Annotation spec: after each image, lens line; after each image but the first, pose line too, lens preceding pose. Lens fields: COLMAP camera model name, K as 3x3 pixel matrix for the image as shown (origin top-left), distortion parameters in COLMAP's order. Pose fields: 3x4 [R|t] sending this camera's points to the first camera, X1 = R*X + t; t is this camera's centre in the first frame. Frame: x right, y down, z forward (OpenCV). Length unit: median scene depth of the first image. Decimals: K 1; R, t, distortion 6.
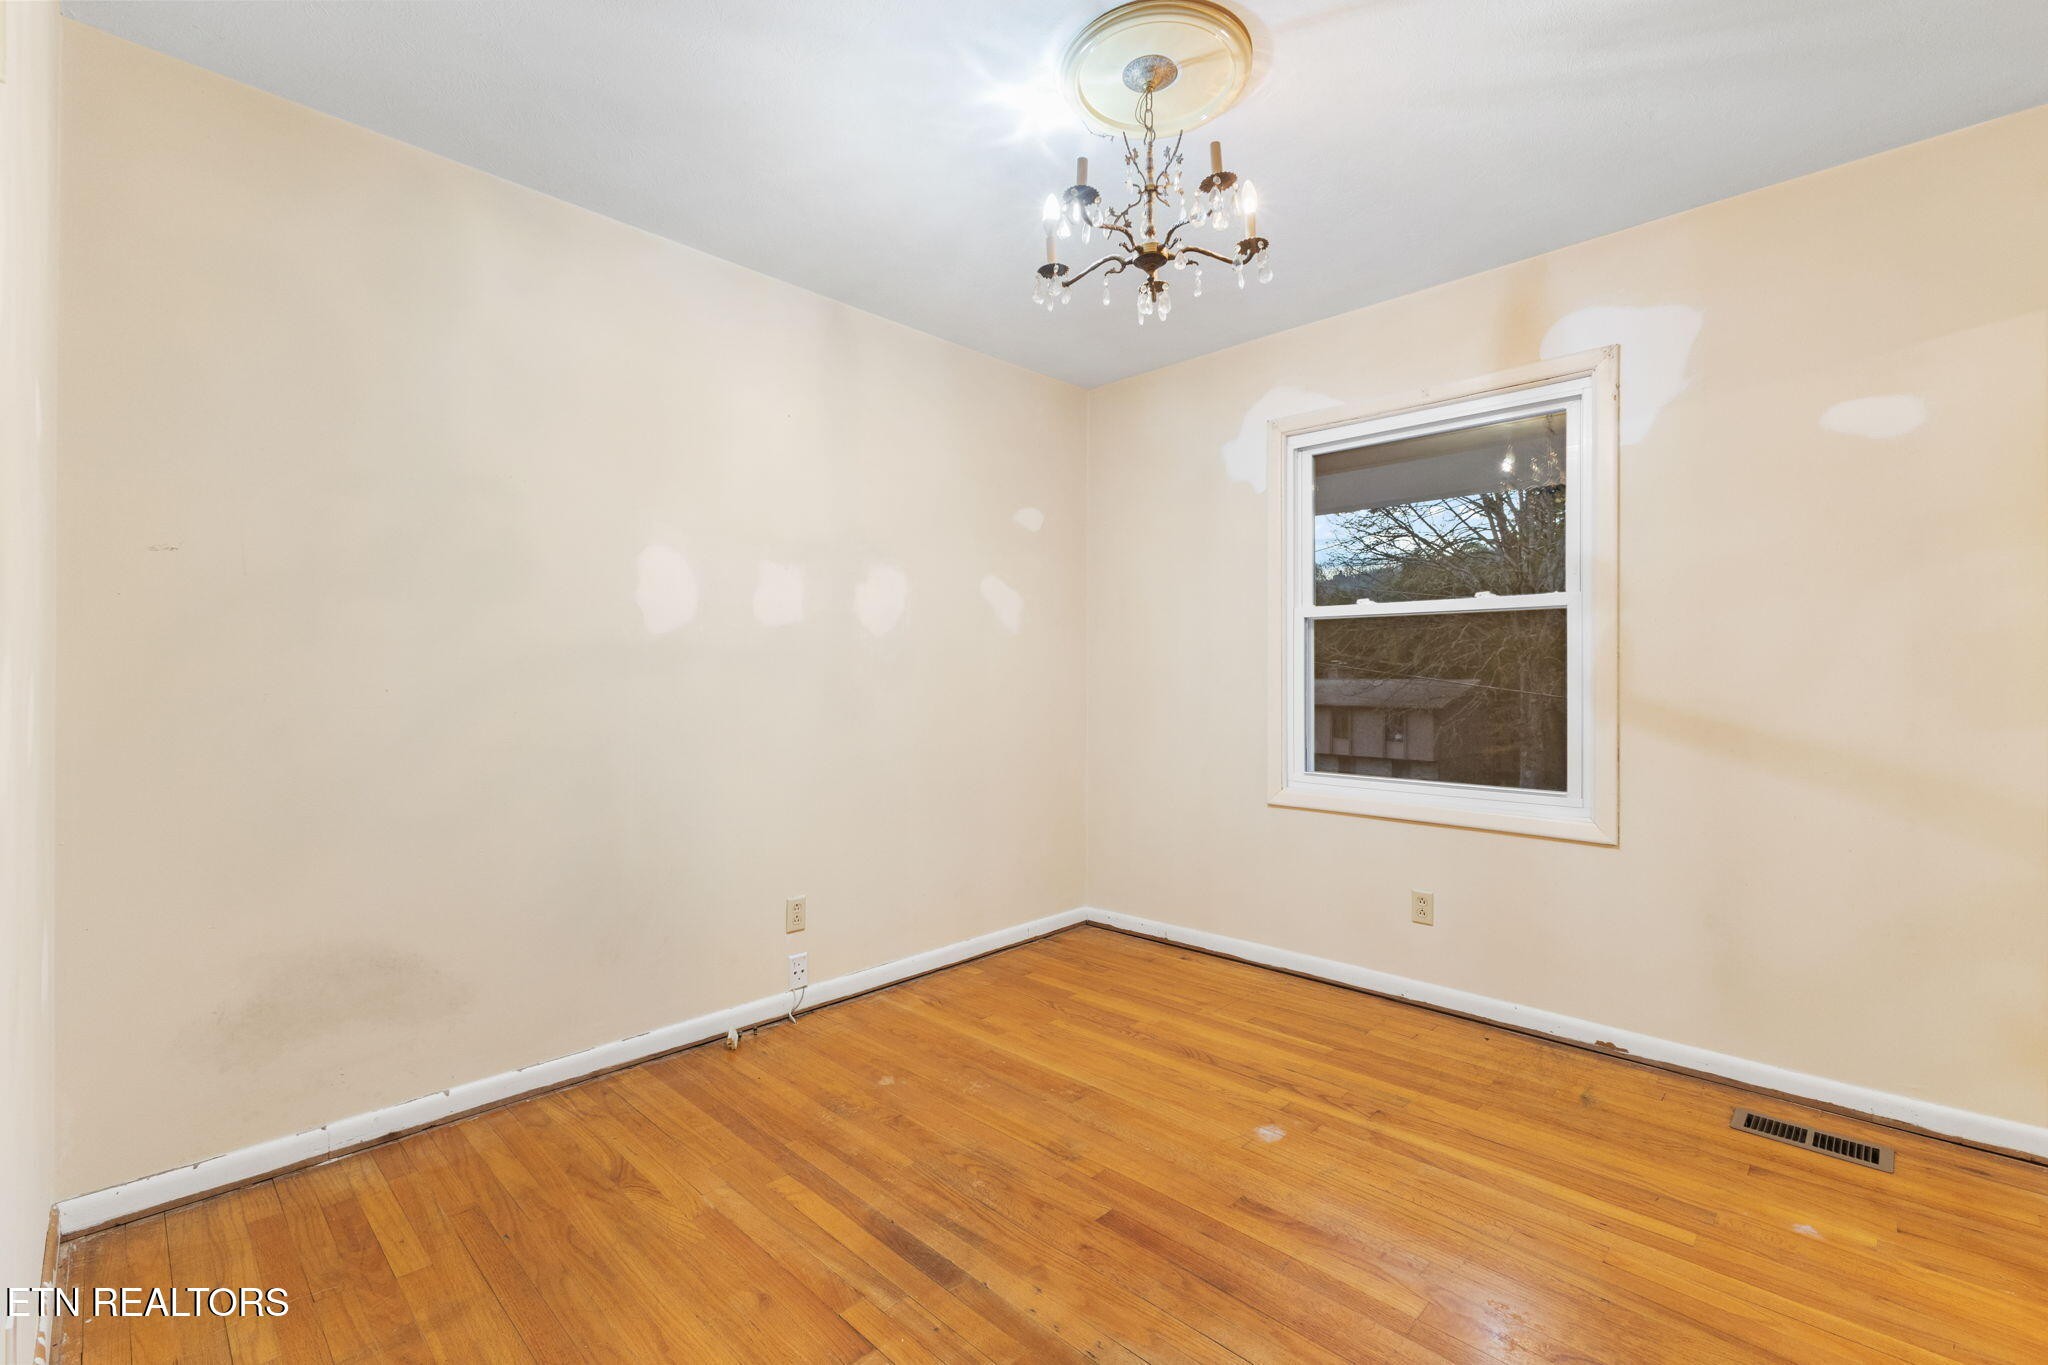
lens RADIAL K [[885.7, 0, 1025.9], [0, 885.7, 672.4], [0, 0, 1]] dist [0.013467, -0.003055]
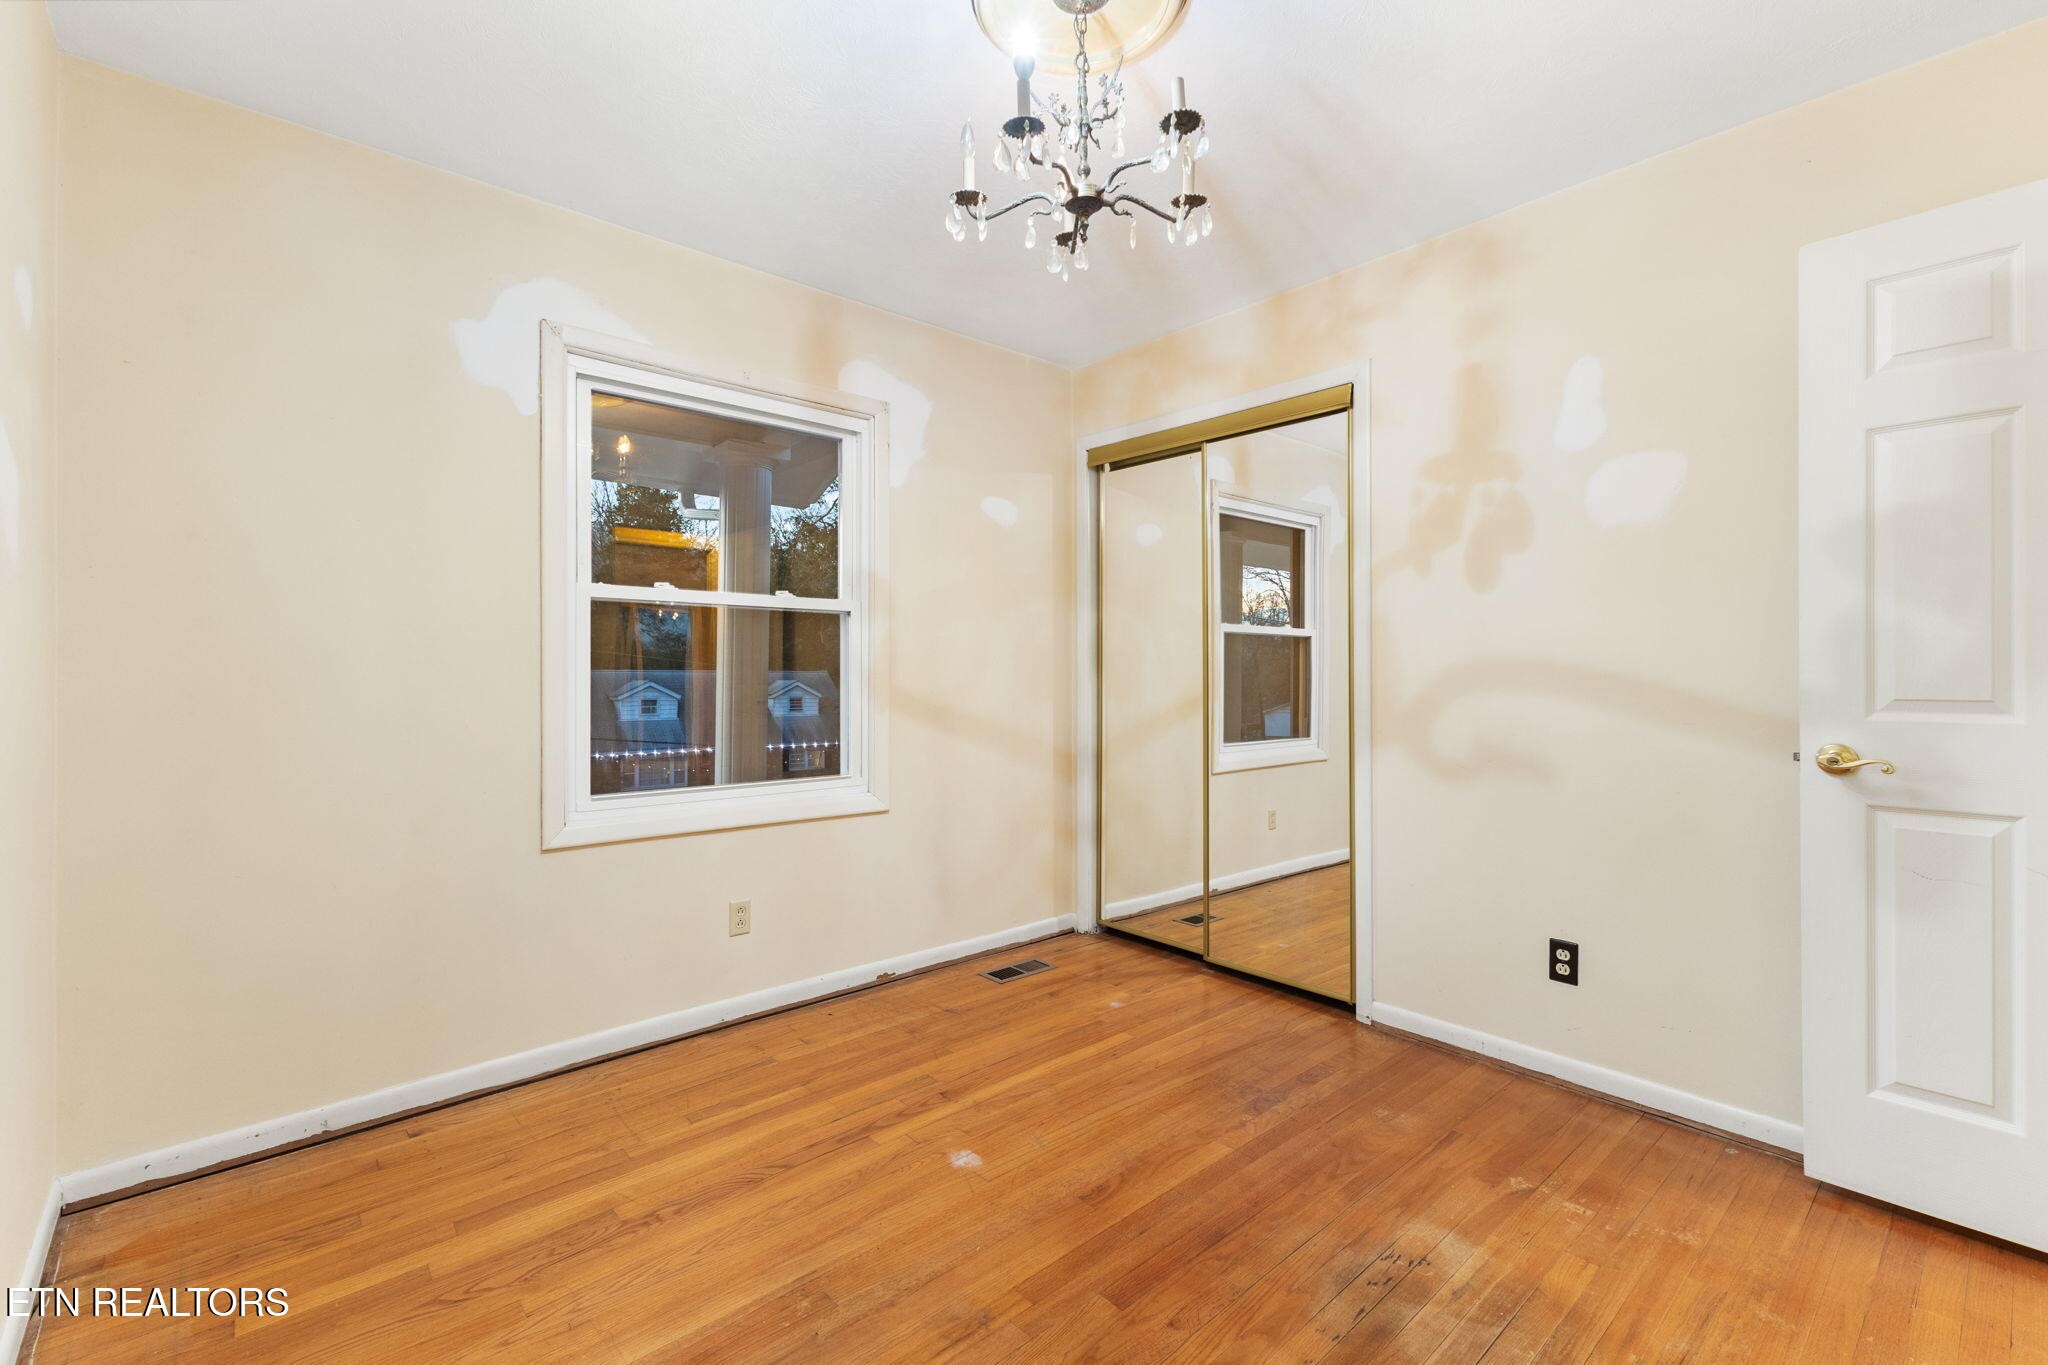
lens RADIAL K [[885.7, 0, 1025.9], [0, 885.7, 672.4], [0, 0, 1]] dist [0.013467, -0.003055]
pose [[0.075698, 0.002274, 0.997128, -0.552664], [-0.002007, 0.999996, -0.002129, 0.005922], [-0.997129, -0.001840, 0.075702, 0.729513]]
